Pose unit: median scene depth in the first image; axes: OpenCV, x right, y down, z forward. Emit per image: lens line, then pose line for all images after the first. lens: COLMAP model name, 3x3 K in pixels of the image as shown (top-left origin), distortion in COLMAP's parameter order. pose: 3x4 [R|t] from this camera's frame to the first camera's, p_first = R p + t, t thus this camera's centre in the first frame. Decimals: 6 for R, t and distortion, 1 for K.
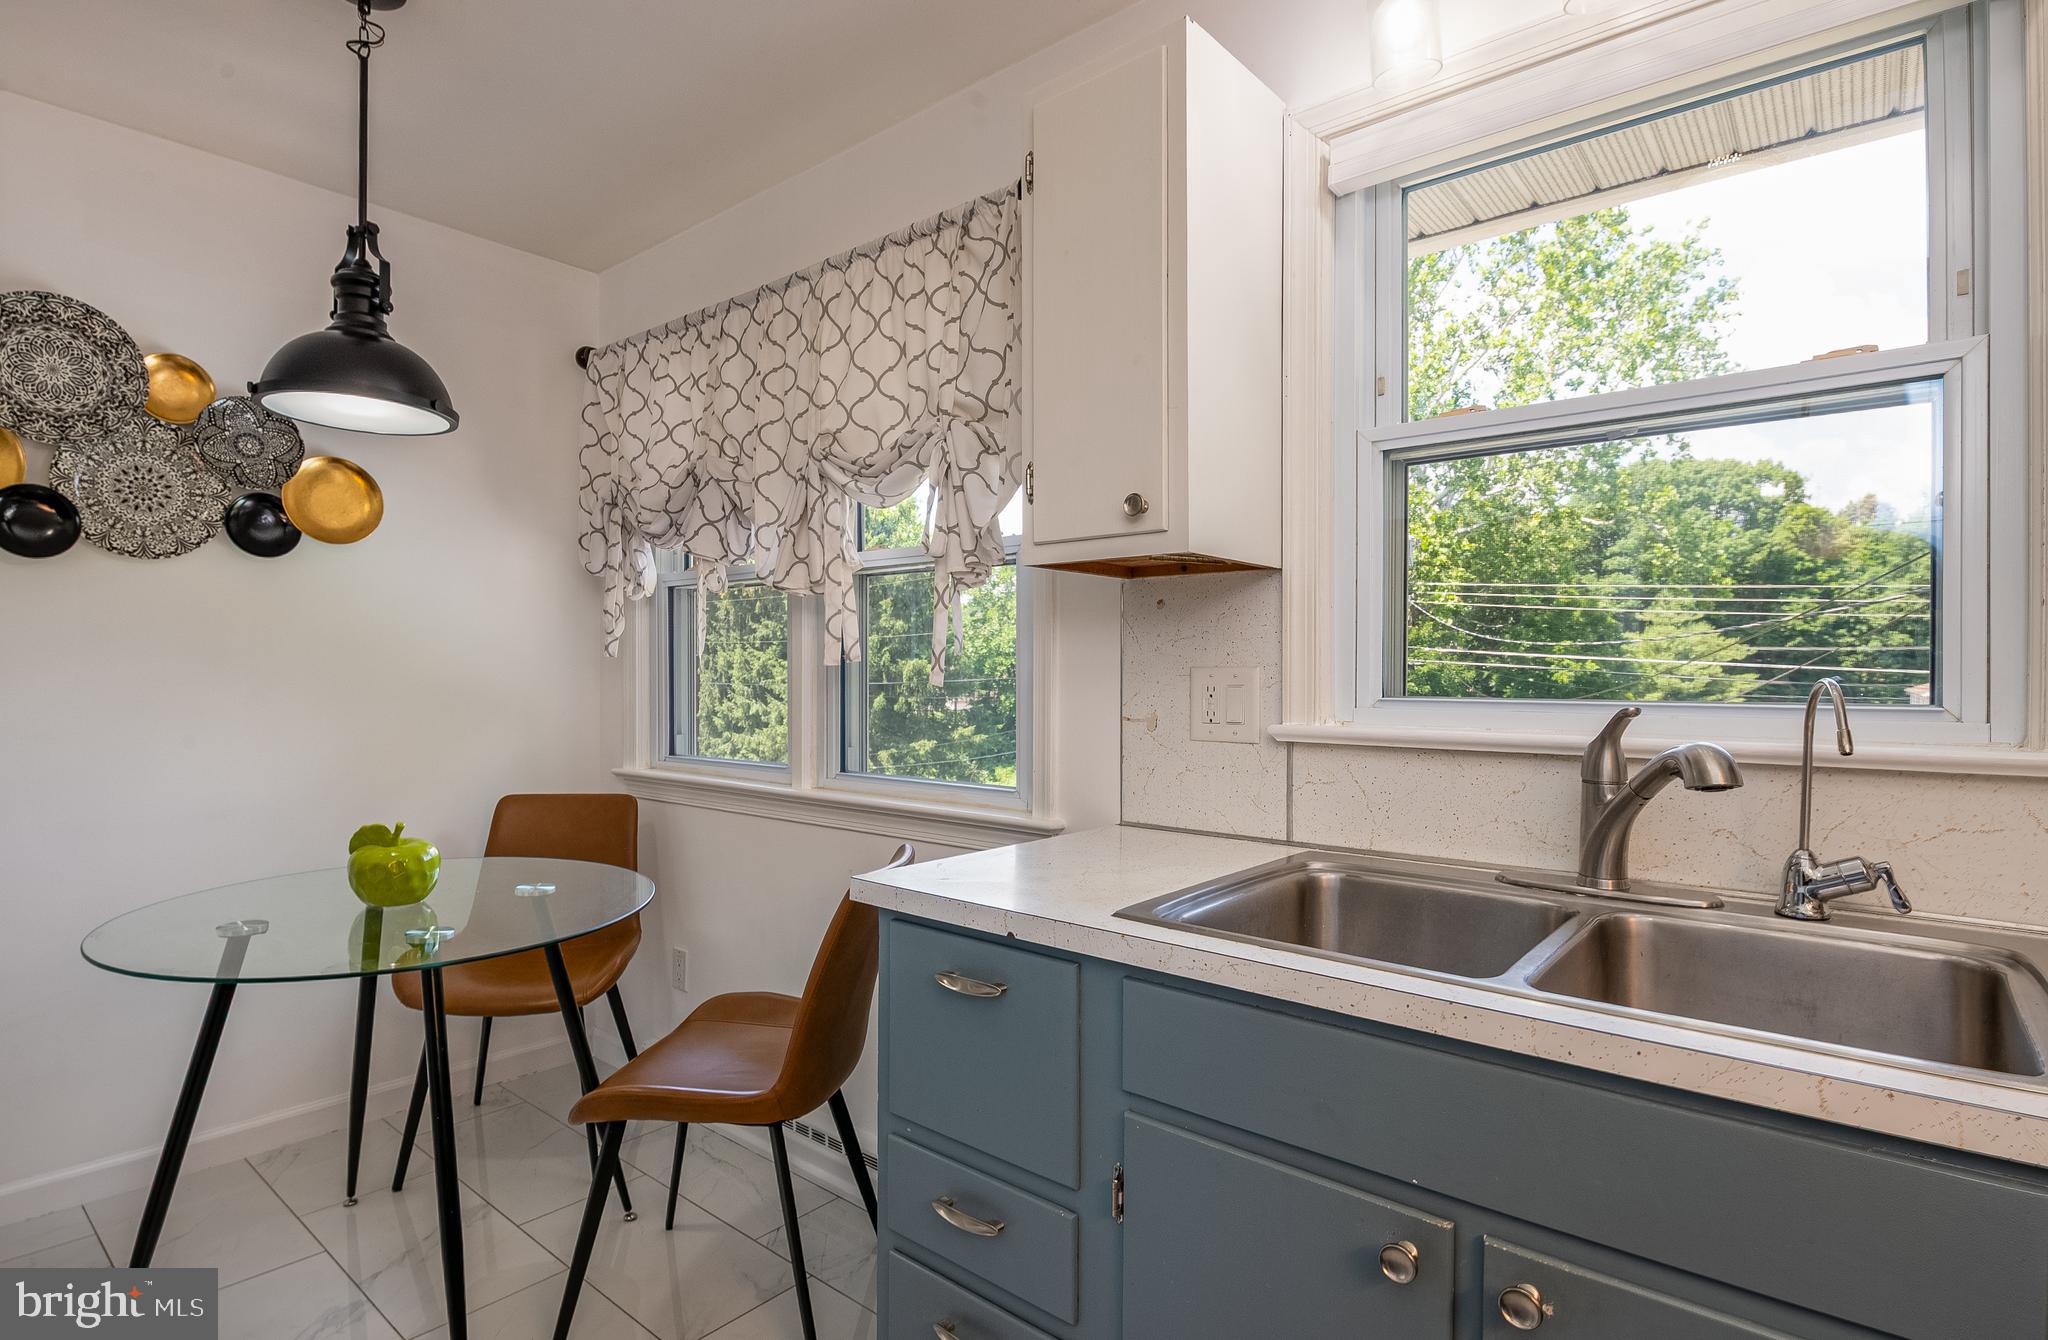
lens RADIAL K [[1026.9, 0, 968.3], [0, 1026.9, 675.7], [0, 0, 1]] dist [-0.001662, -0.006093]
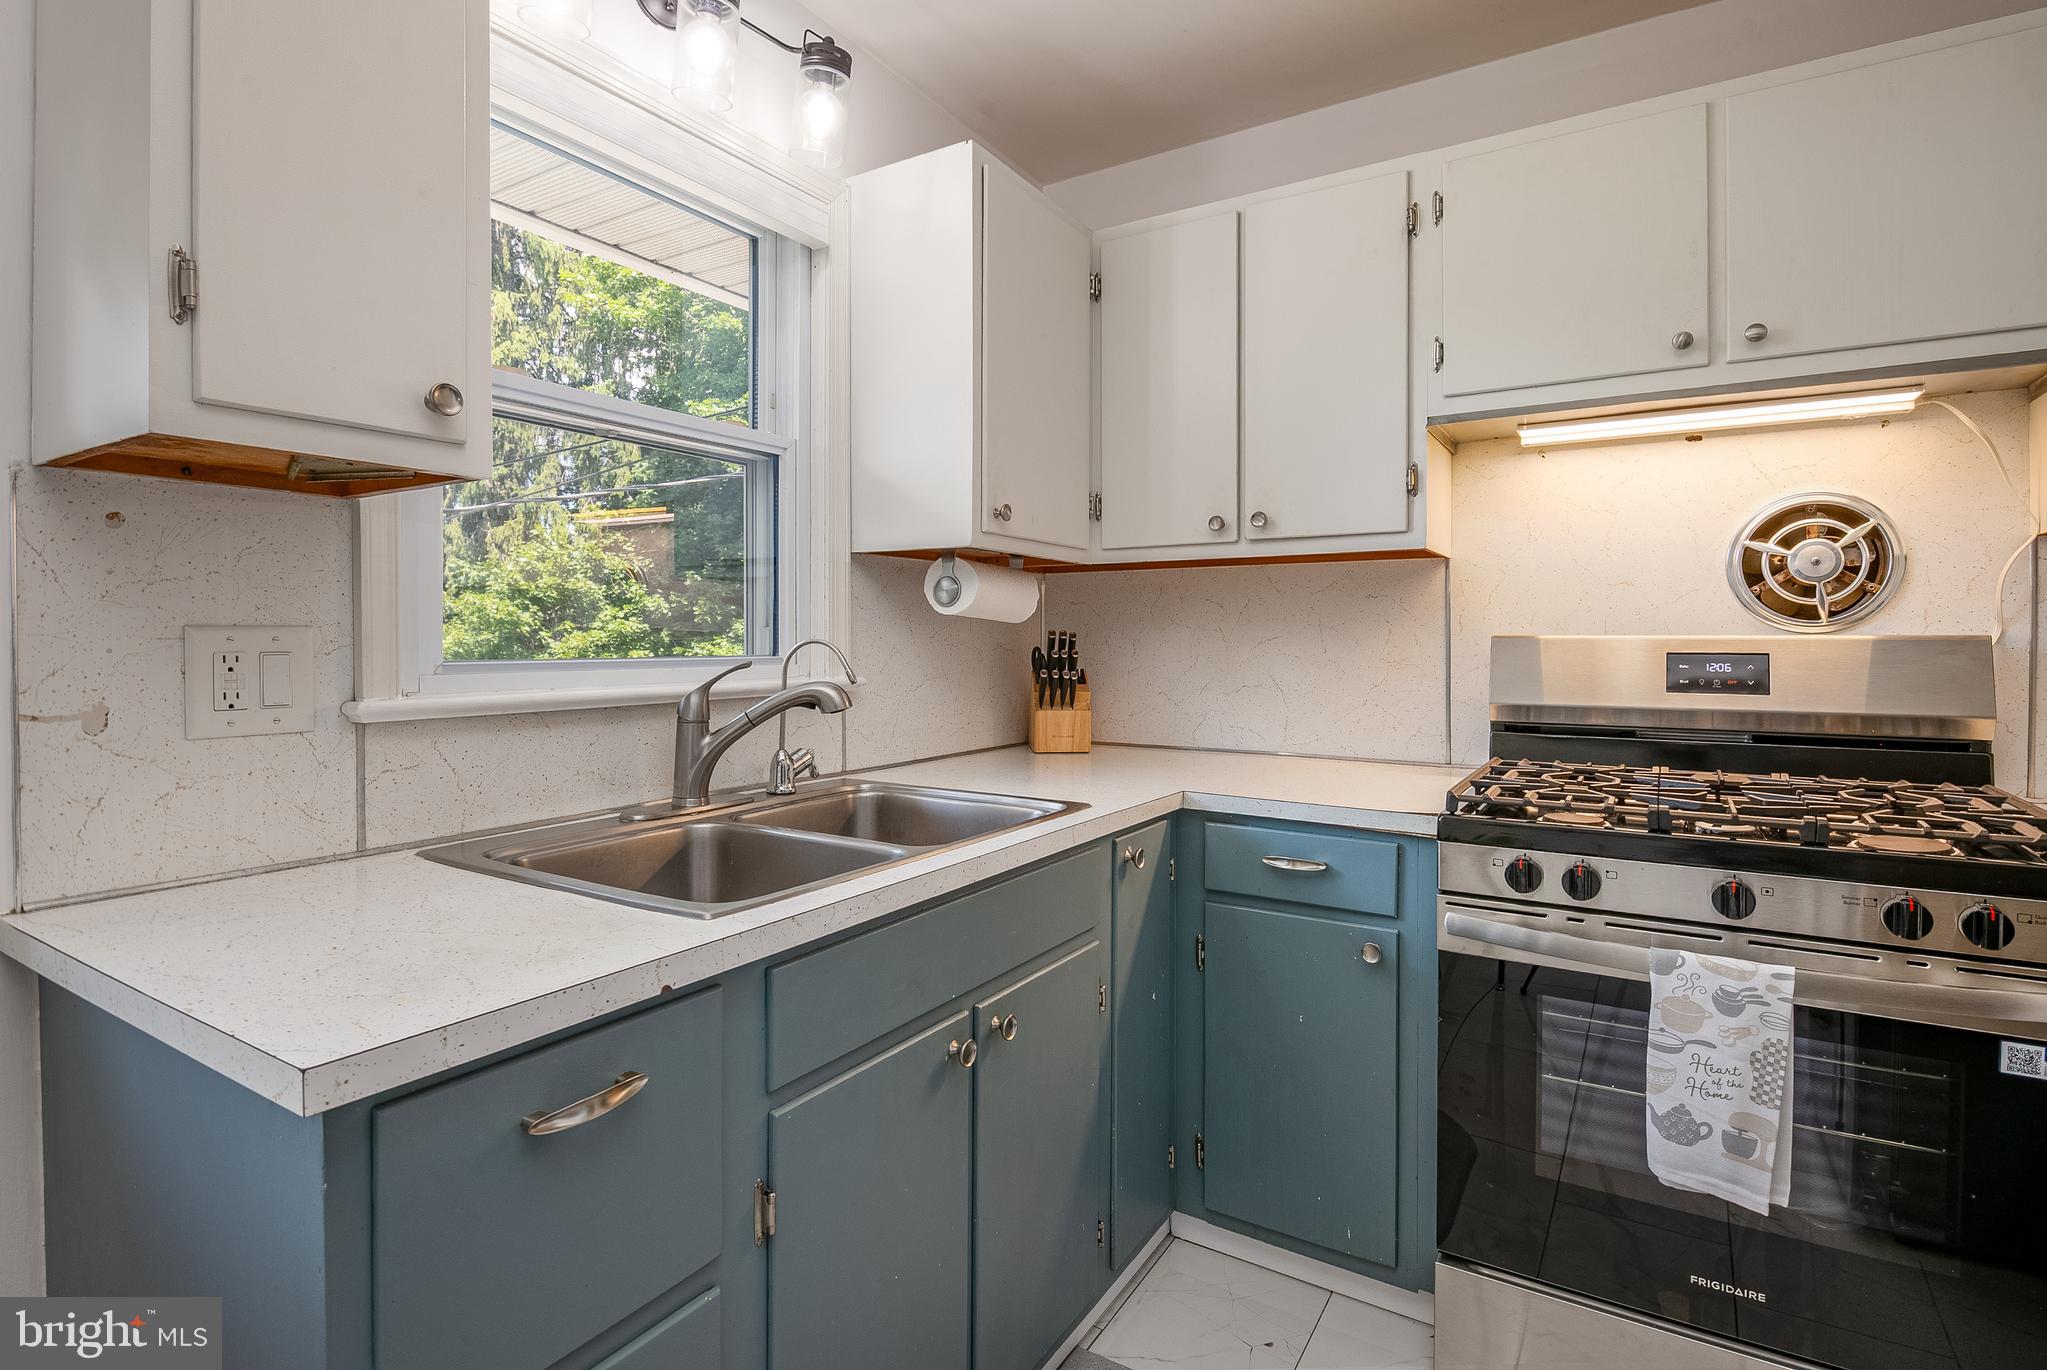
lens RADIAL K [[997.3, 0, 1017.4], [0, 997.3, 641.1], [0, 0, 1]] dist [0.002203, -0.008890]
pose [[-0.180279, -0.004309, 0.983606, -0.379451], [0.001744, 0.999987, 0.004700, -0.000866], [-0.983614, 0.002563, -0.180269, 0.469195]]
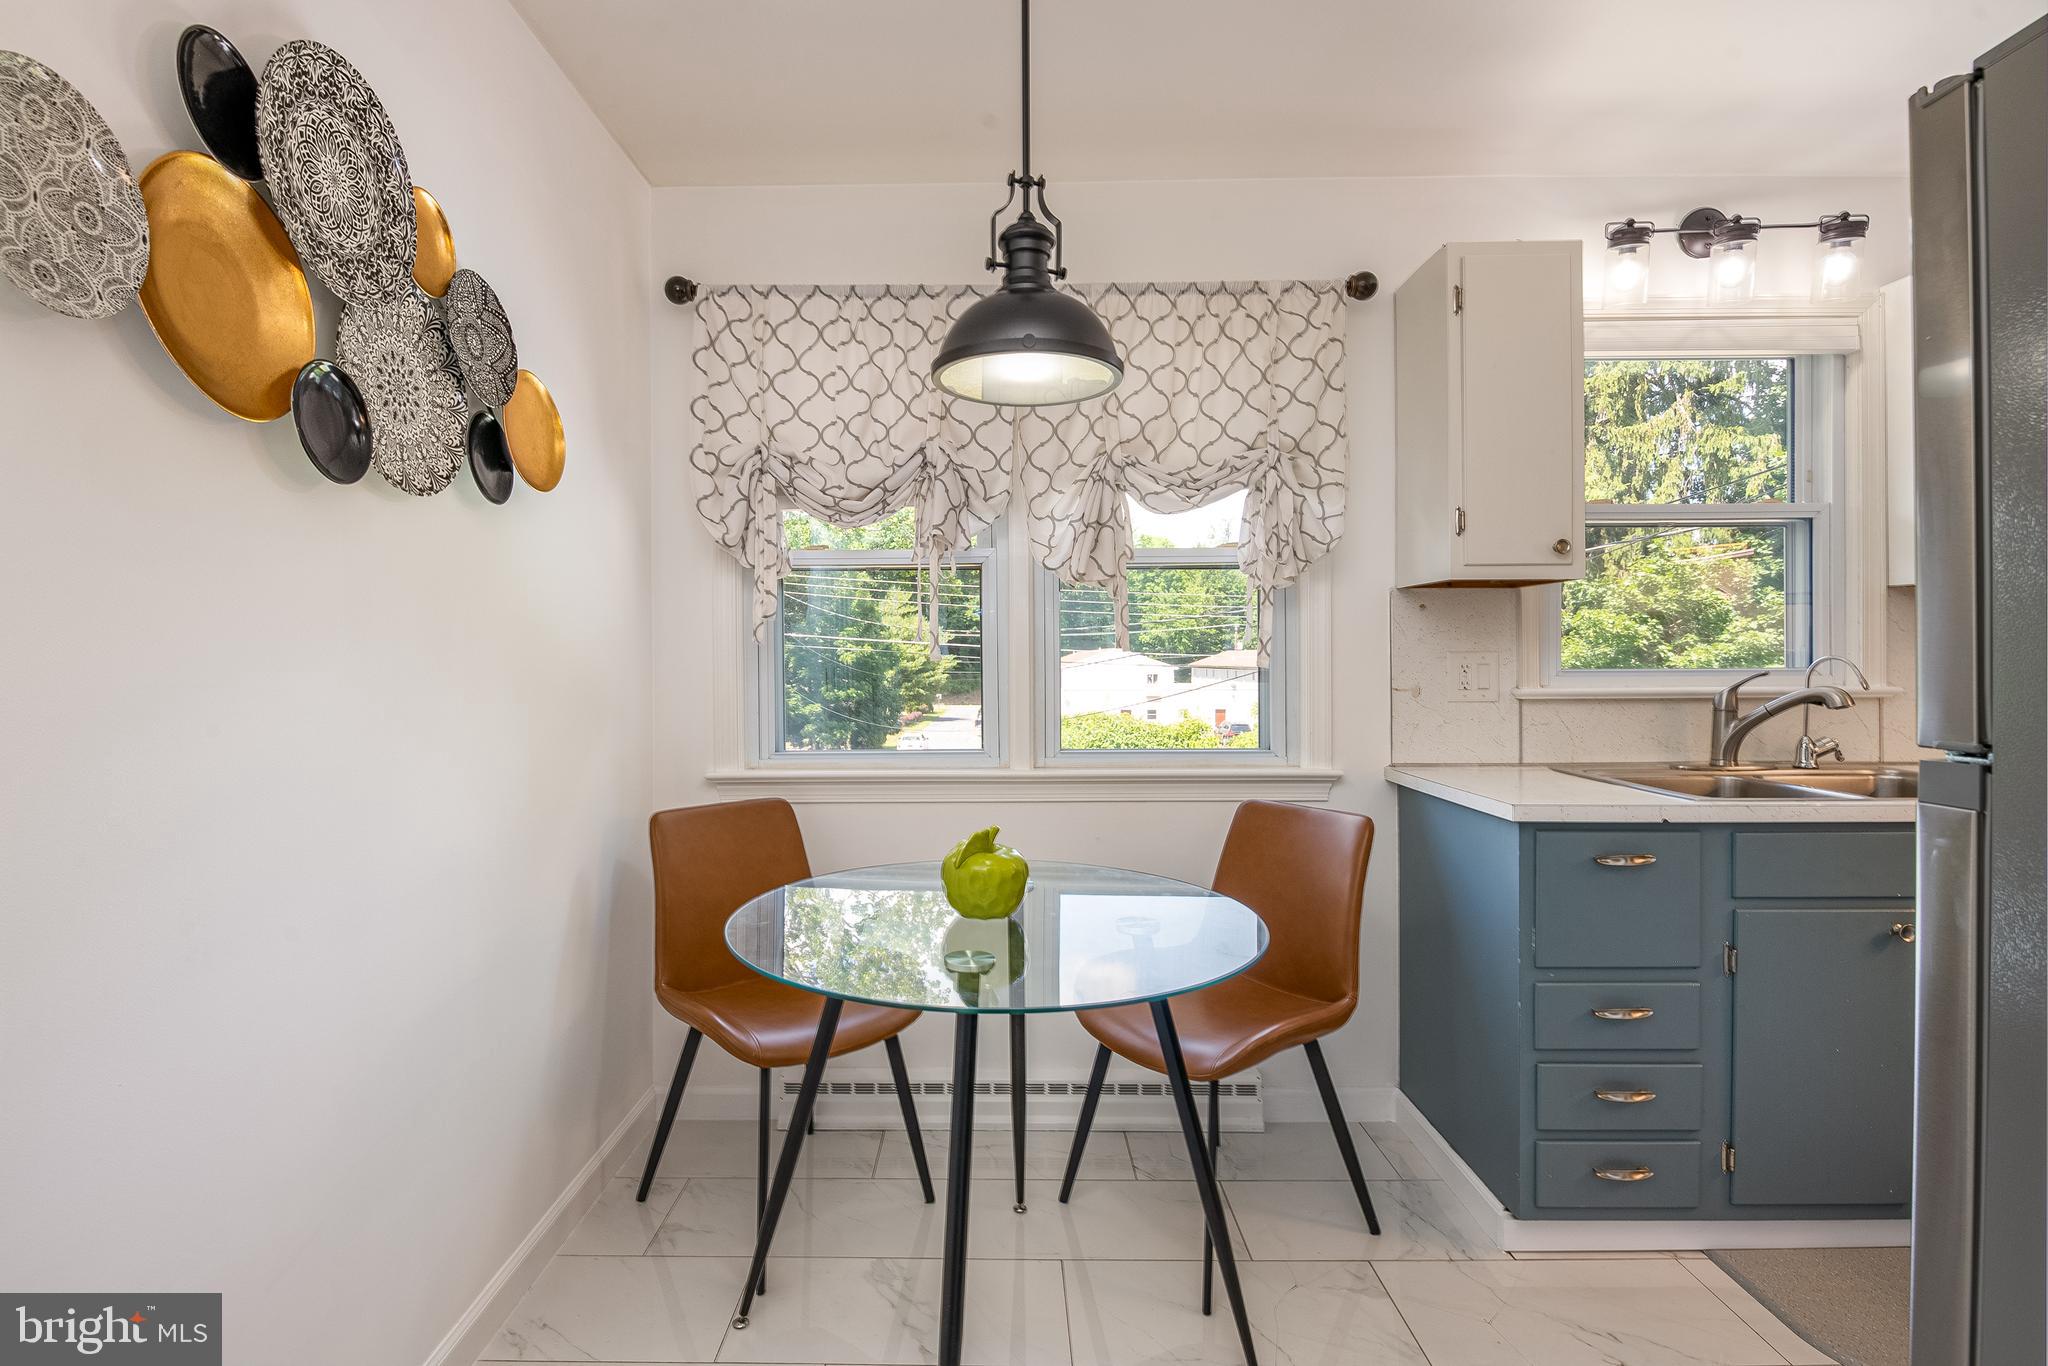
lens RADIAL K [[997.7, 0, 977.1], [0, 997.7, 666.4], [0, 0, 1]] dist [0.002203, -0.008890]
pose [[0.765308, -0.013630, 0.643519, -0.940645], [0.008635, 0.999903, 0.010909, -0.007140], [-0.643606, -0.002792, 0.765352, 0.269802]]
